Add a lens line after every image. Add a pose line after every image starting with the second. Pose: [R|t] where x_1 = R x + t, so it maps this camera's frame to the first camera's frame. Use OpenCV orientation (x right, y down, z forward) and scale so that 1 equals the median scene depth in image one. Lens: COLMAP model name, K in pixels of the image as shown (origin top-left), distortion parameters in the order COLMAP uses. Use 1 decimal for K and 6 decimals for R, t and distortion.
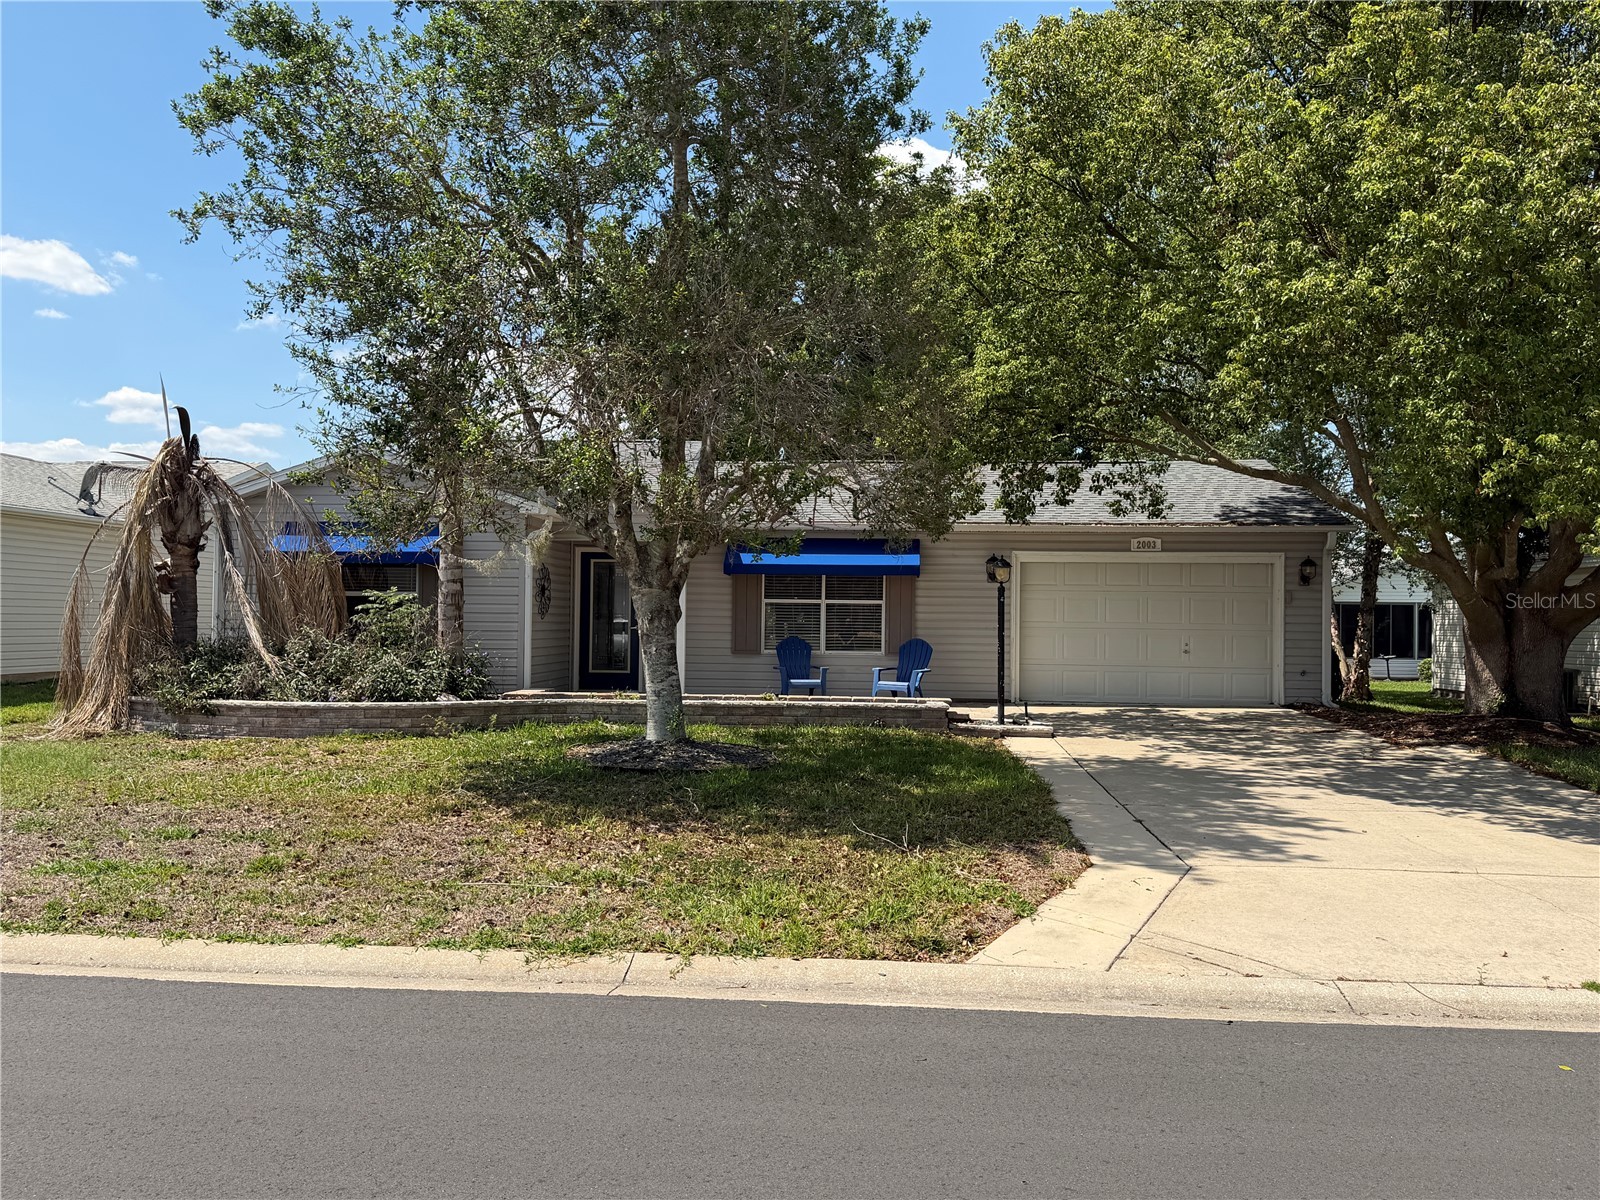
lens RADIAL K [[1298.3, 0, 800.0], [0, 1298.3, 600.0], [0, 0, 1]] dist [-0.000063, -0.000039]
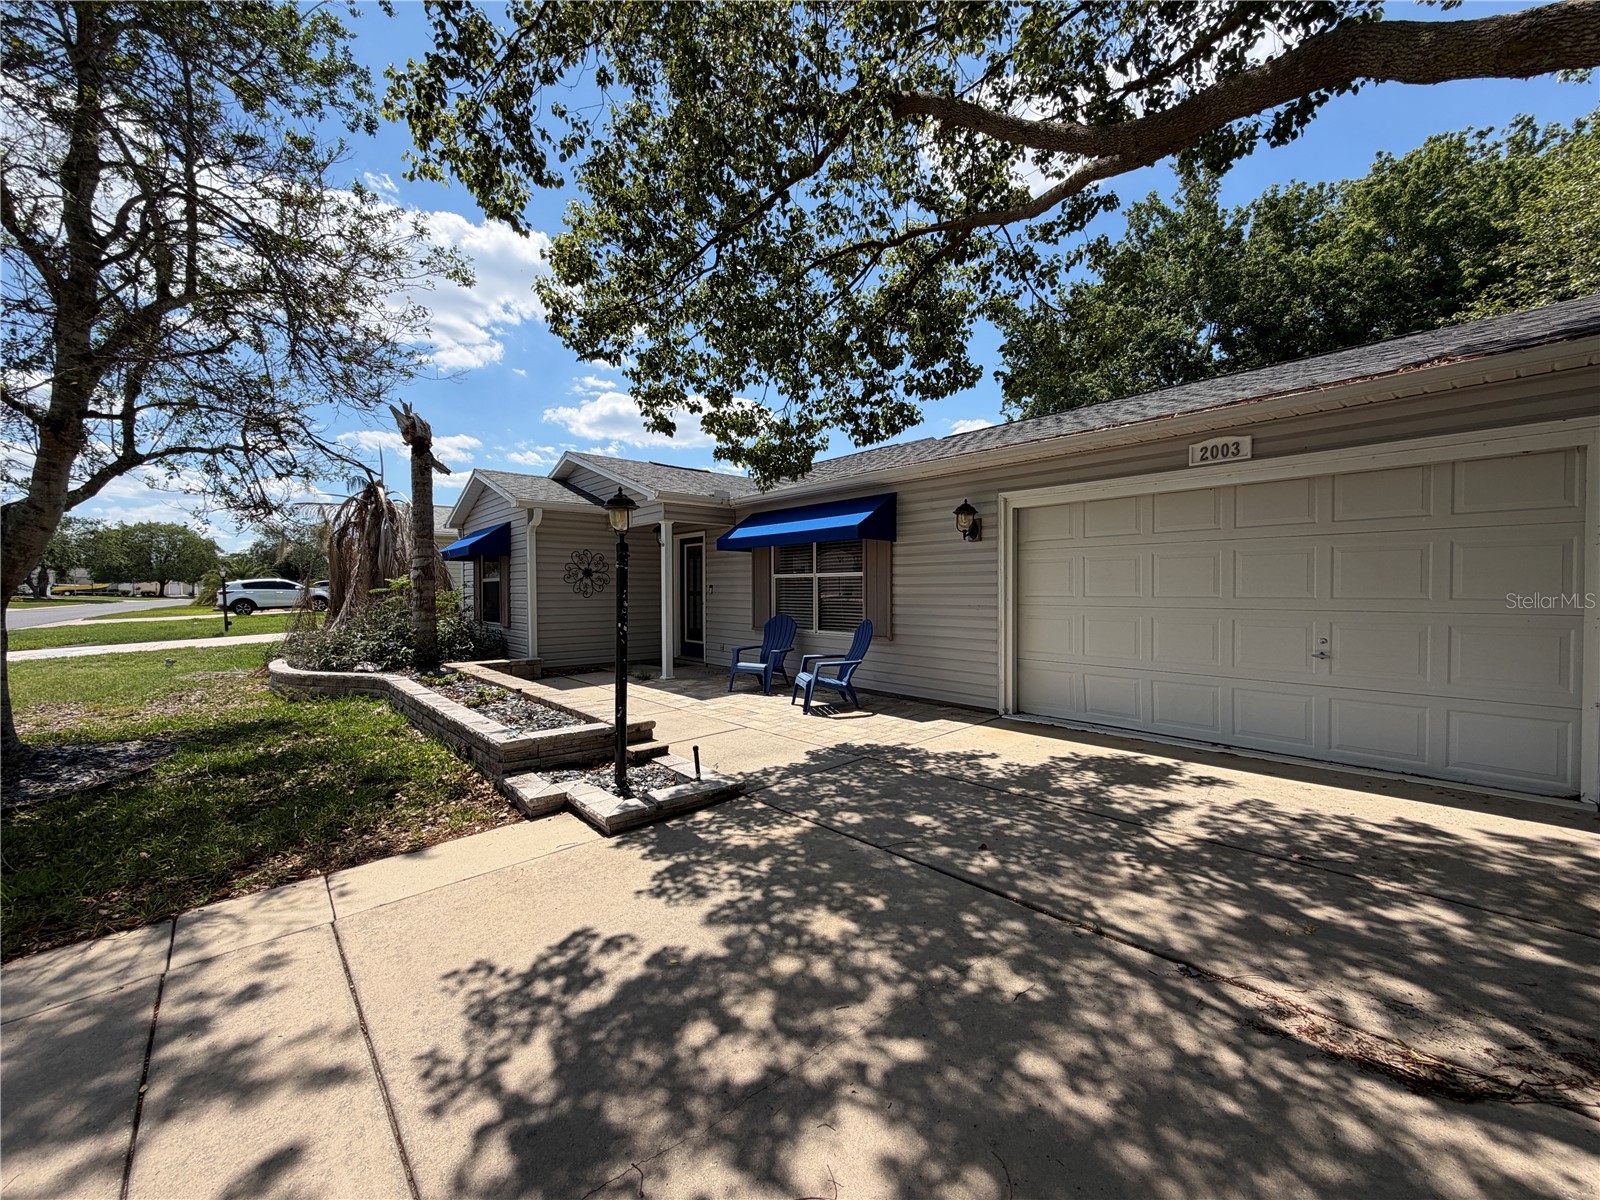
lens RADIAL K [[634.9, 0, 800.0], [0, 634.9, 600.0], [0, 0, 1]] dist [-0.001230, -0.000111]
pose [[0.714422, -0.002290, -0.699712, 0.320085], [0.034639, 0.998884, 0.032098, 0.003893], [0.698858, -0.047169, 0.713704, 0.679773]]
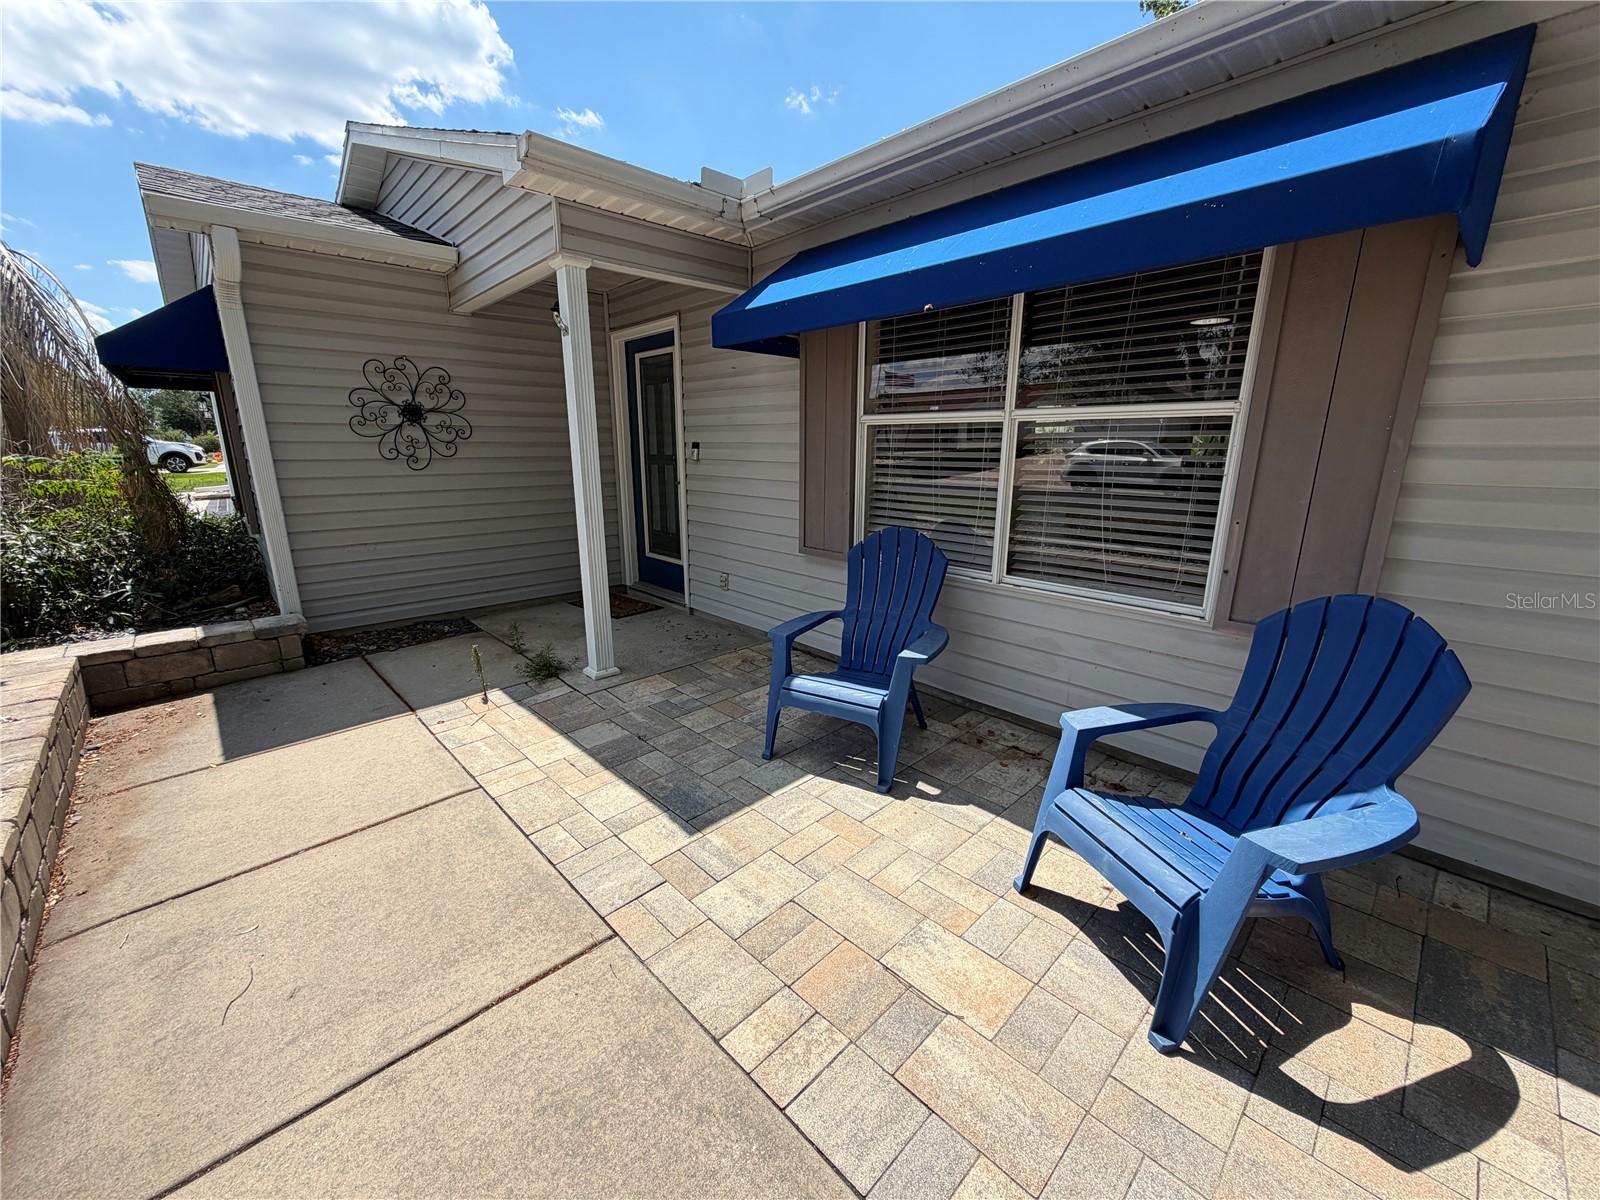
lens RADIAL K [[634.9, 0, 800.0], [0, 634.9, 600.0], [0, 0, 1]] dist [-0.001230, -0.000111]
pose [[0.739396, 0.149082, -0.656558, 0.086328], [0.029831, 0.966964, 0.253160, 0.003873], [0.672610, -0.206771, 0.710522, 0.854641]]
